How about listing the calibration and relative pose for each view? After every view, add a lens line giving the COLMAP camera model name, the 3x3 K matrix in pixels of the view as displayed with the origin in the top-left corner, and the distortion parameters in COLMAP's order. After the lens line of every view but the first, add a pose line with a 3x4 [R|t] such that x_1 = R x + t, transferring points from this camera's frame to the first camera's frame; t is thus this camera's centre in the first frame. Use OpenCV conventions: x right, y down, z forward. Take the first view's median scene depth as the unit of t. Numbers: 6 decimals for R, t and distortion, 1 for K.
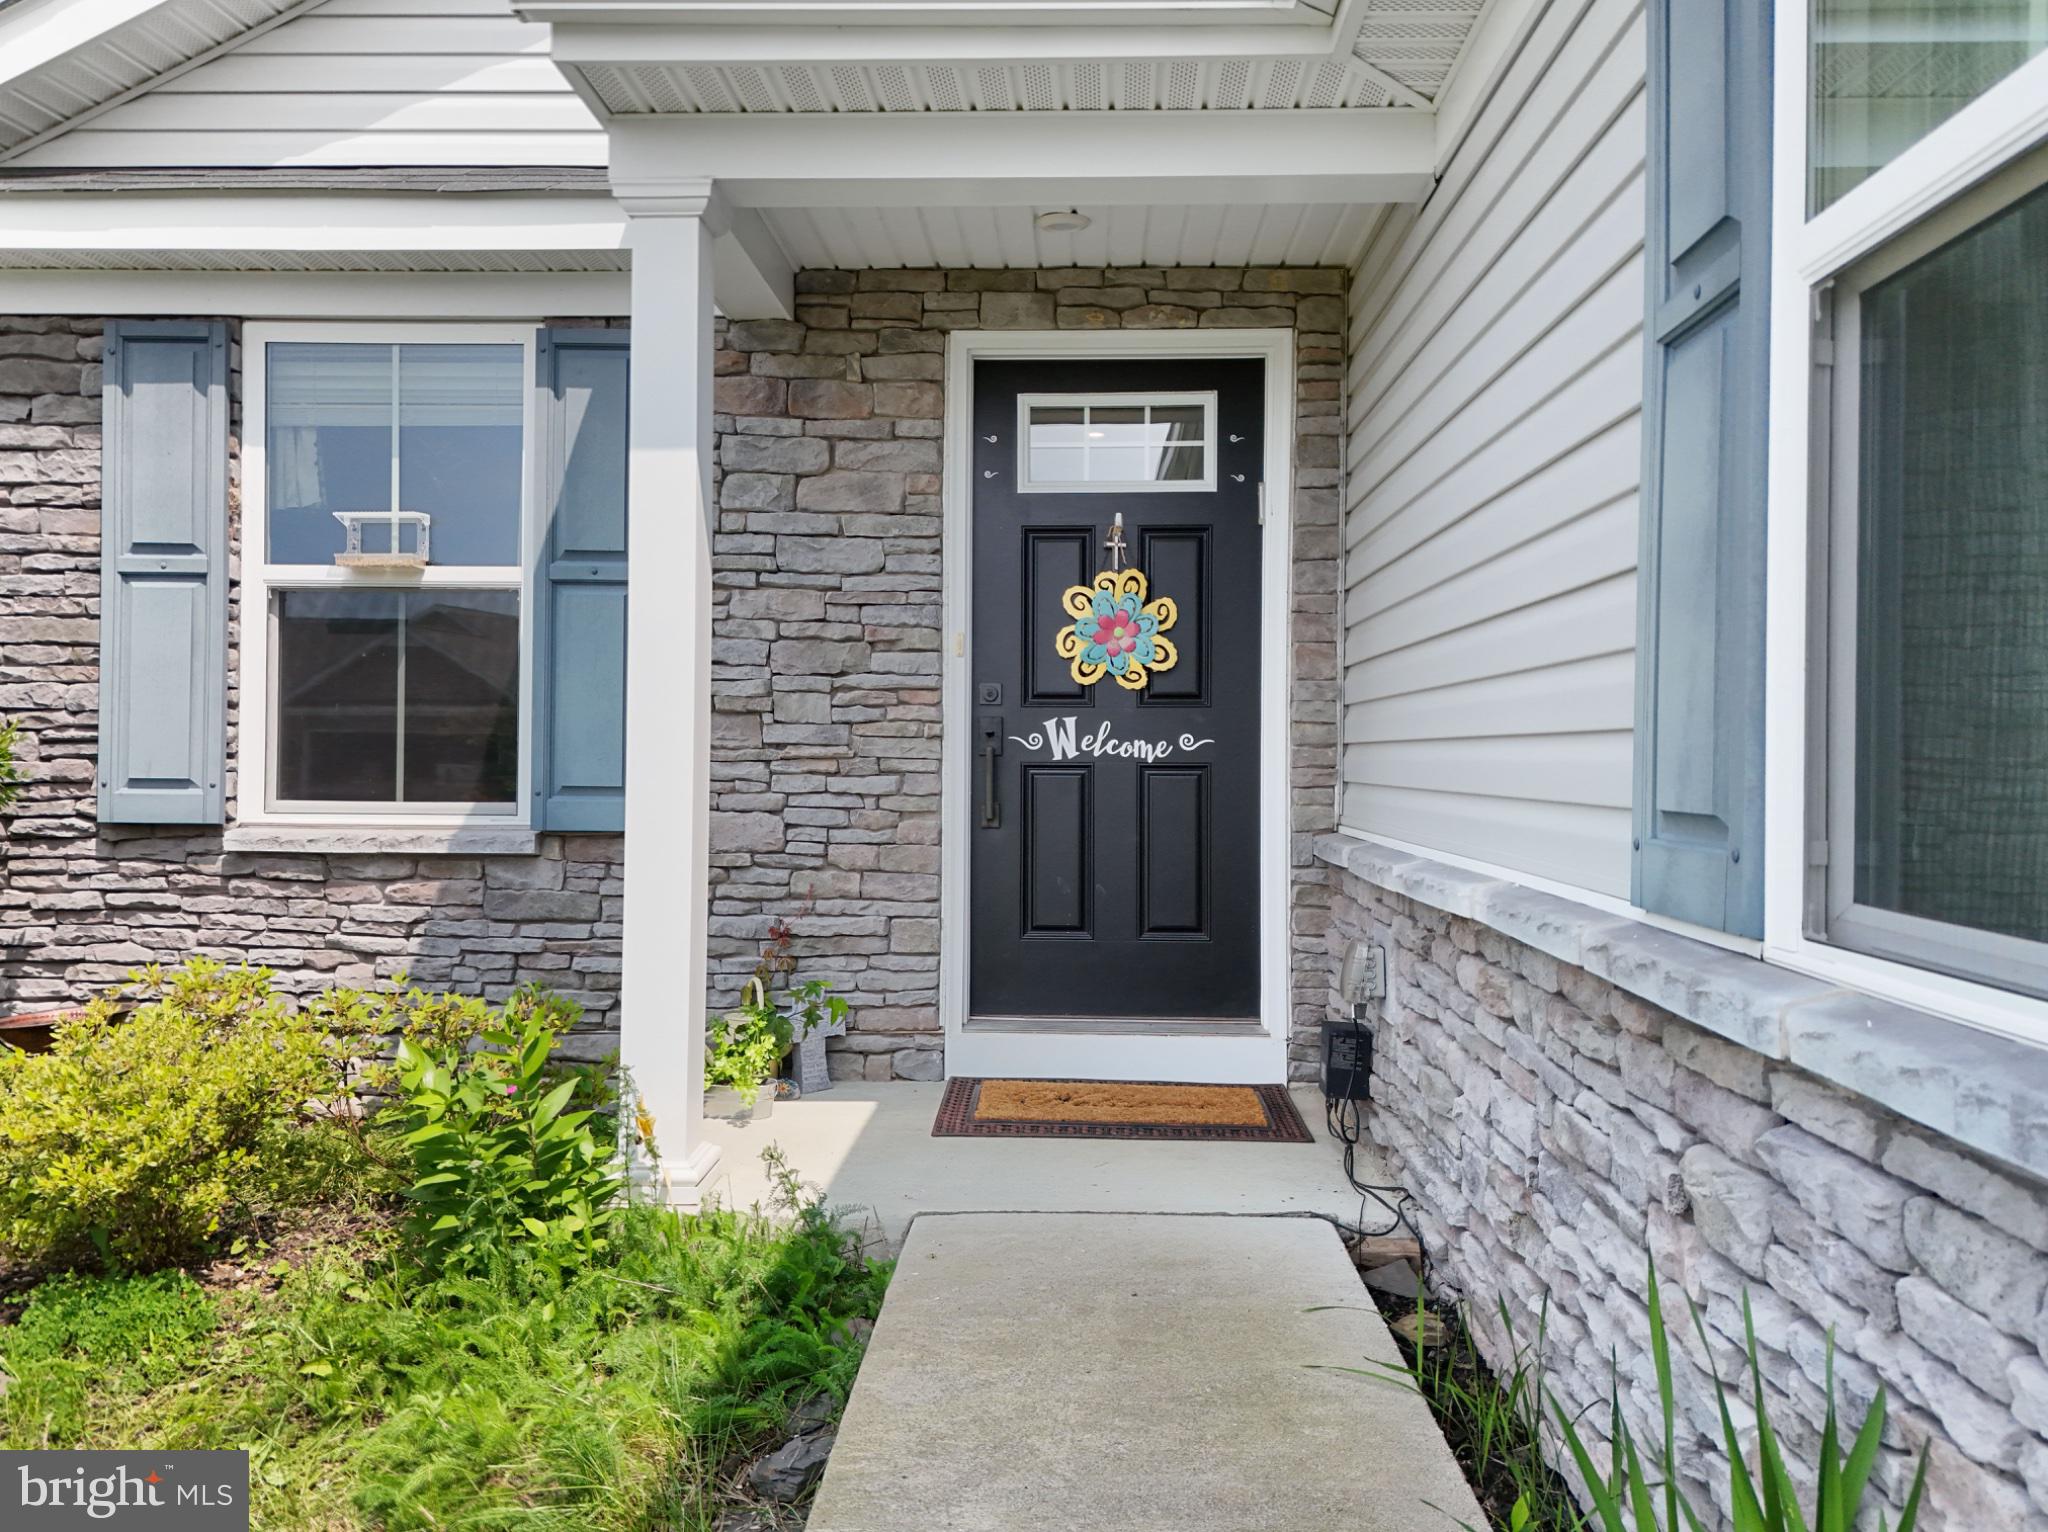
lens RADIAL K [[1541.5, 0, 1023.8], [0, 1541.5, 760.6], [0, 0, 1]] dist [0.028683, 0.001000]
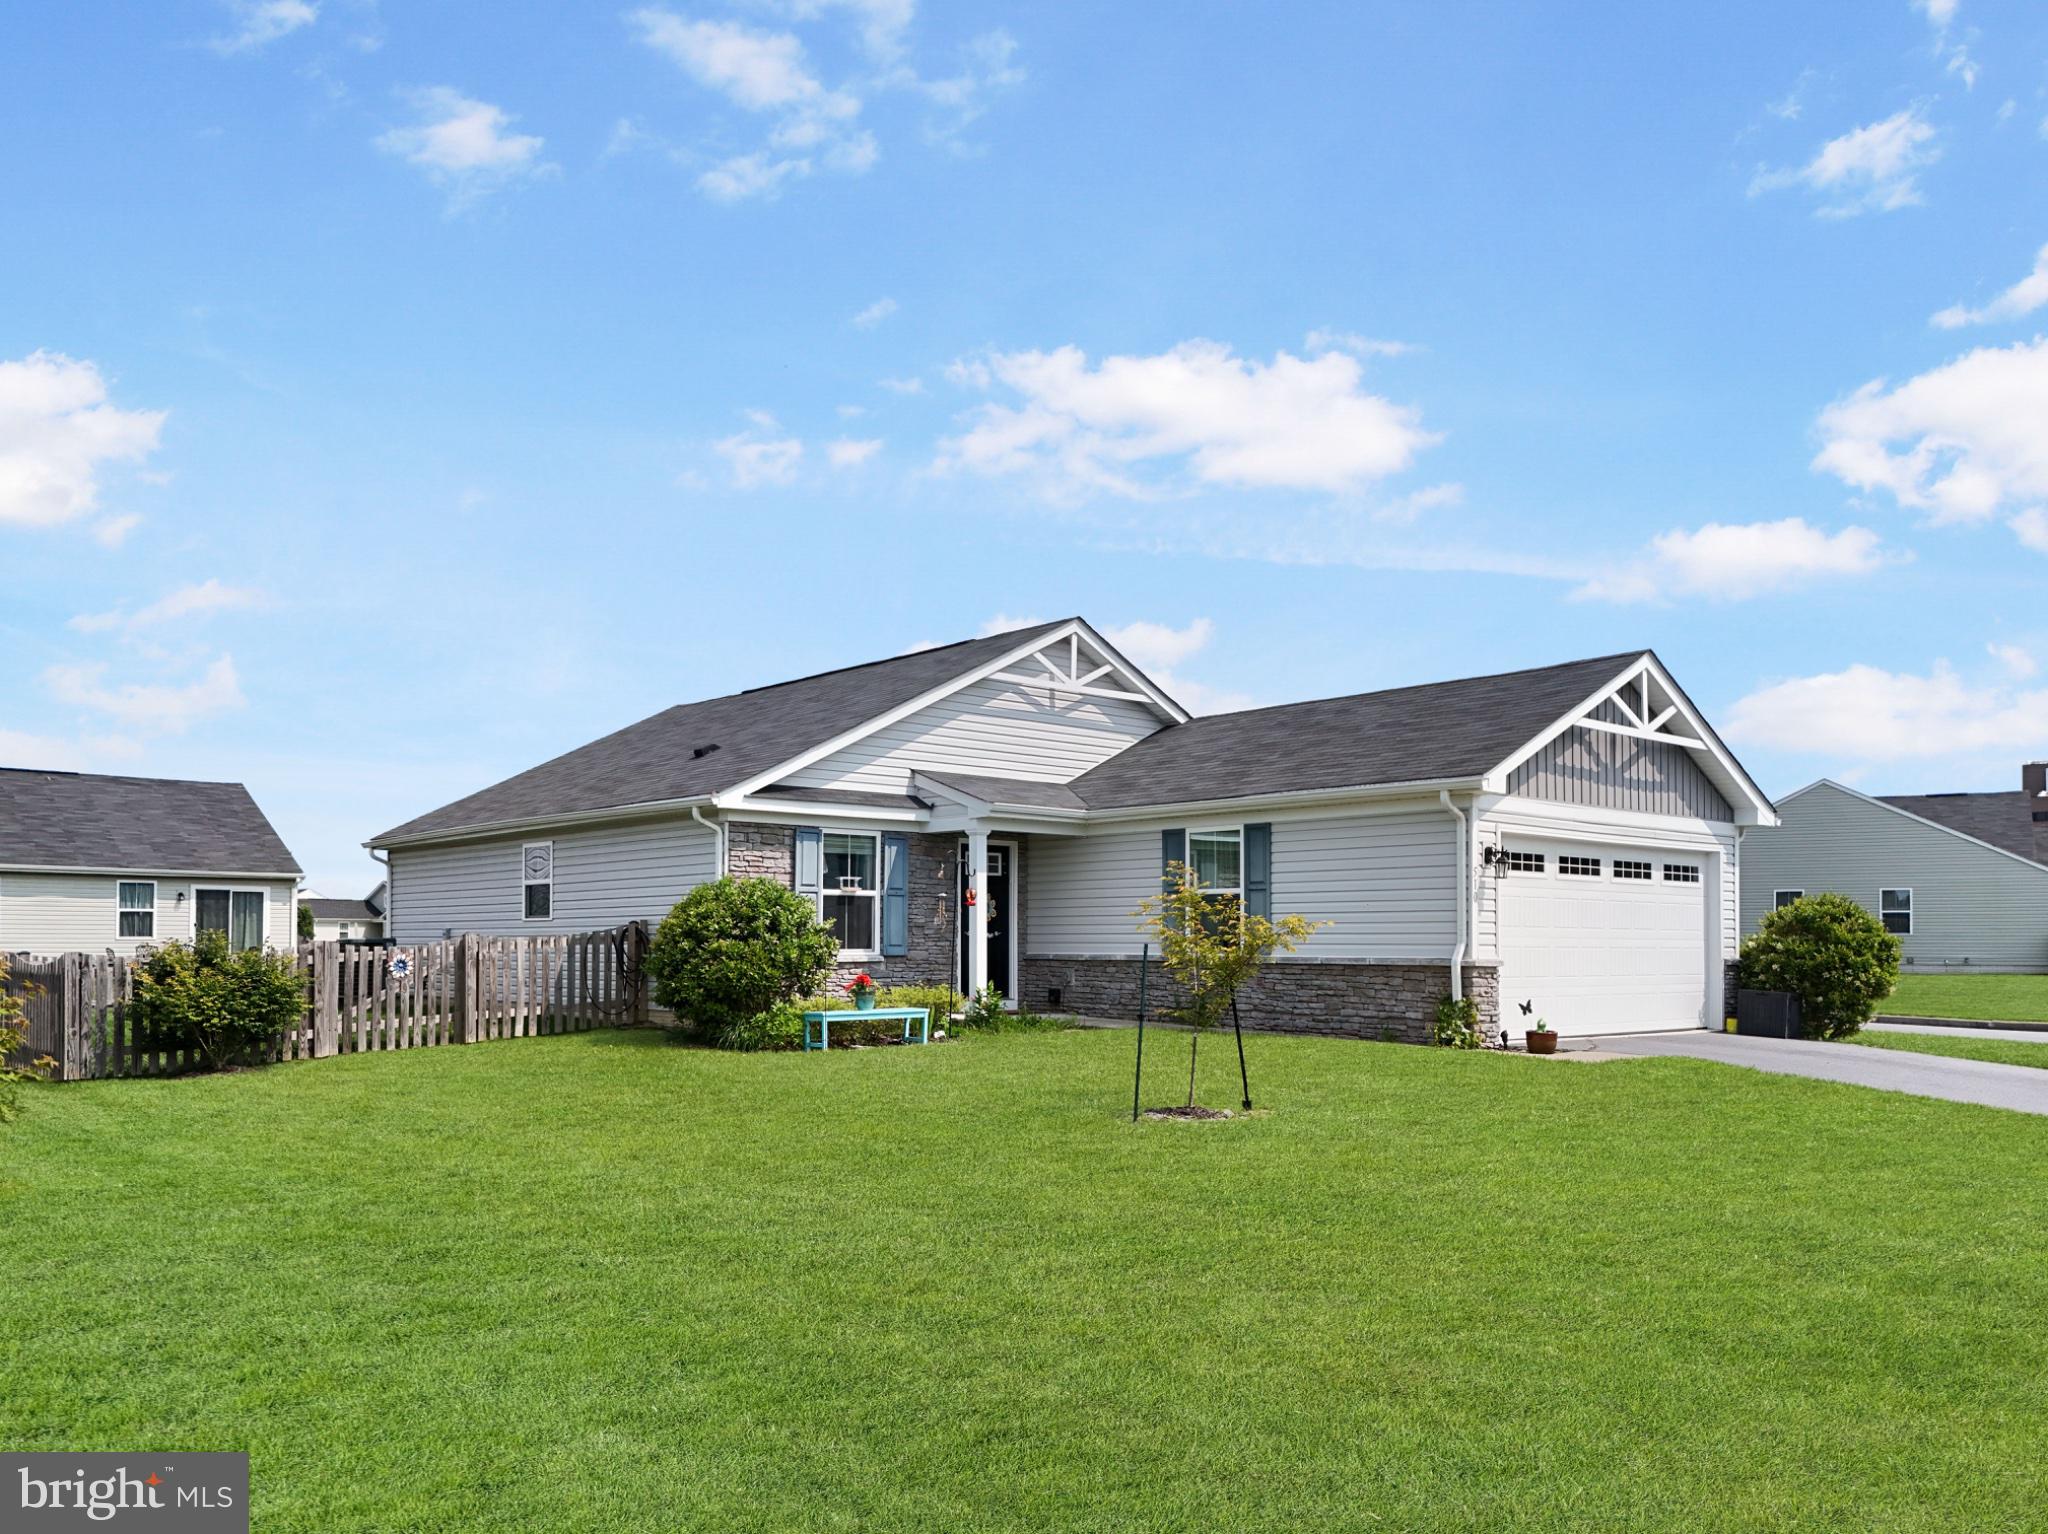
lens RADIAL K [[1582.7, 0, 1020.5], [0, 1582.7, 915.8], [0, 0, 1]] dist [0.060963, 0.007804]
pose [[0.727708, 0.005866, 0.685862, -2.922210], [0.005842, 0.999874, -0.014751, 0.003639], [-0.685862, 0.014741, 0.727582, -2.301961]]
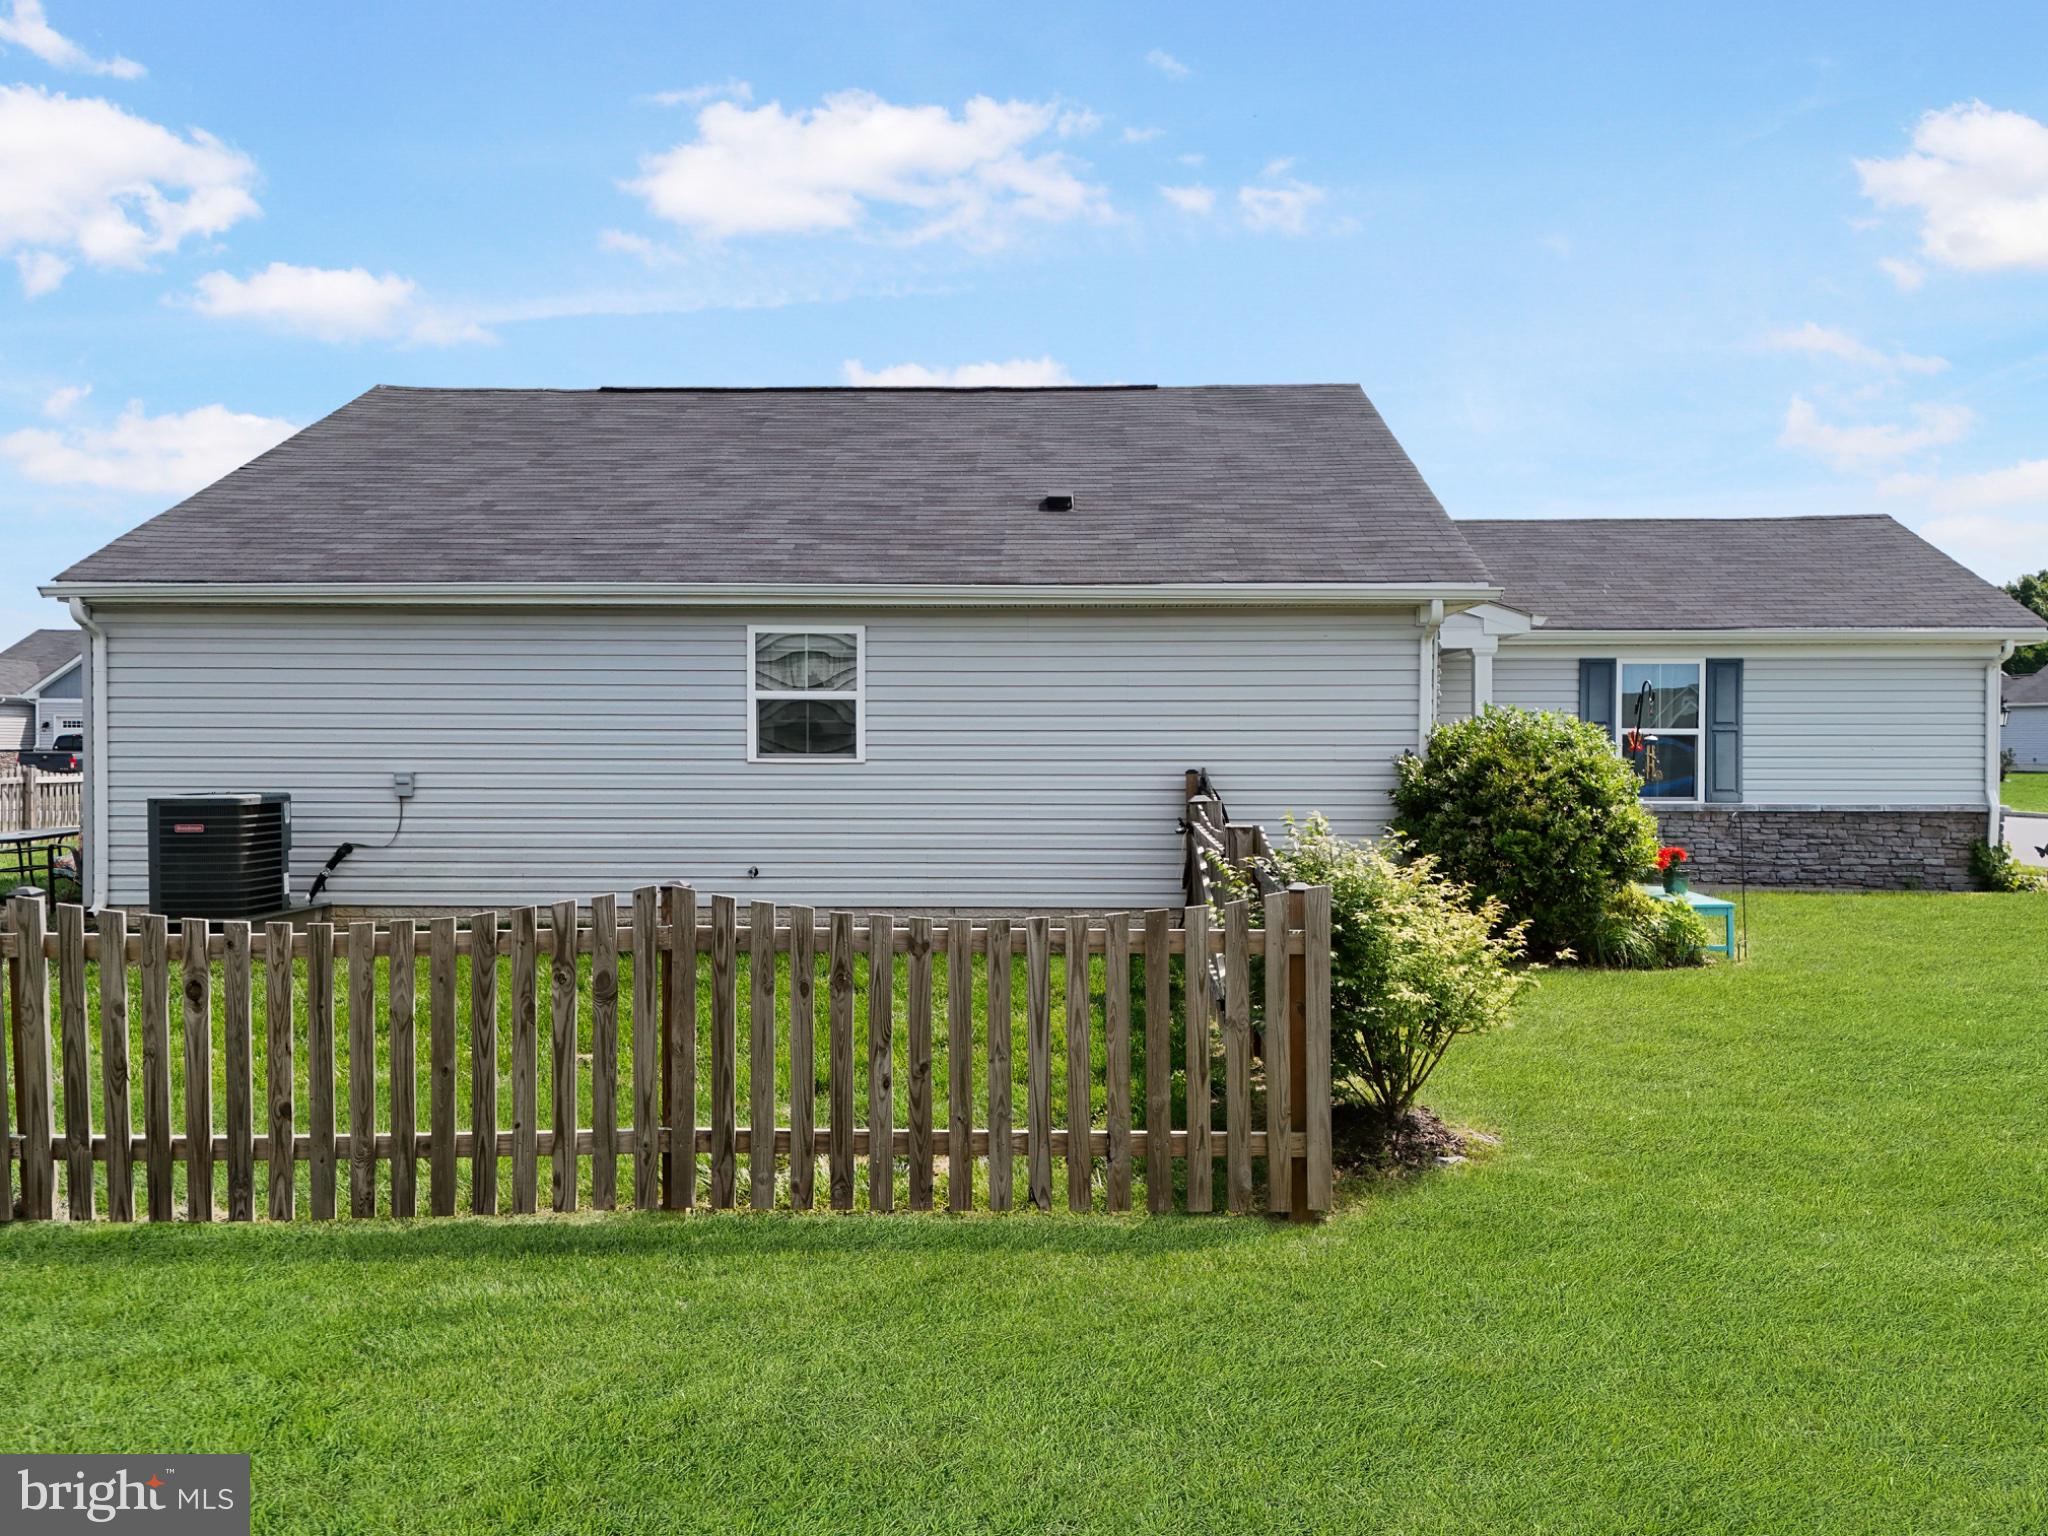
lens RADIAL K [[1525.1, 0, 1027.0], [0, 1525.1, 768.2], [0, 0, 1]] dist [0.030925, -0.005998]
pose [[-0.019419, -0.015792, 0.999687, -3.250739], [0.001146, 0.999874, 0.015818, -0.087511], [-0.999811, 0.001453, -0.019398, 1.761527]]
